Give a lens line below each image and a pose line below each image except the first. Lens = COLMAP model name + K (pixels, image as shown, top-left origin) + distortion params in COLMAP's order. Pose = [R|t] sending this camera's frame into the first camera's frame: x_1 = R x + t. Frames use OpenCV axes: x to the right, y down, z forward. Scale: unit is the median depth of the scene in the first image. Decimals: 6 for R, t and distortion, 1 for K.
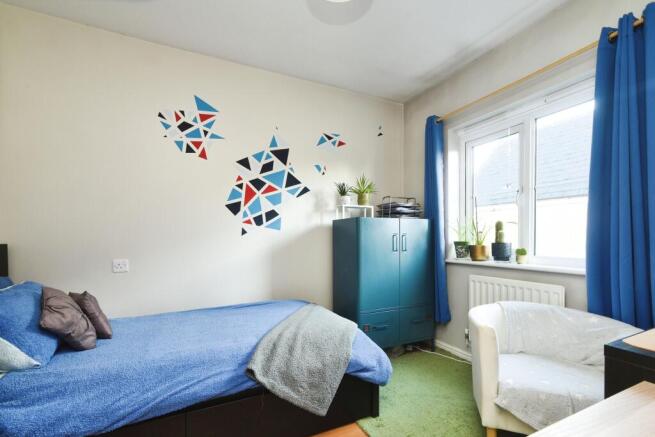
lens RADIAL K [[292.6, 0, 325.0], [0, 292.6, 237.3], [0, 0, 1]] dist [-0.000025, 0.000938]
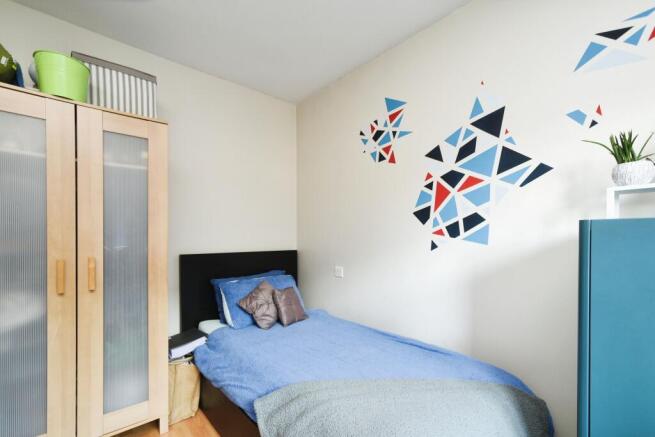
lens RADIAL K [[292.6, 0, 325.0], [0, 292.6, 237.3], [0, 0, 1]] dist [-0.000025, 0.000938]
pose [[0.264048, 0.010524, -0.964452, 0.395403], [-0.007640, 0.999932, 0.008820, -0.047526], [0.964479, 0.005040, 0.264110, 0.558212]]
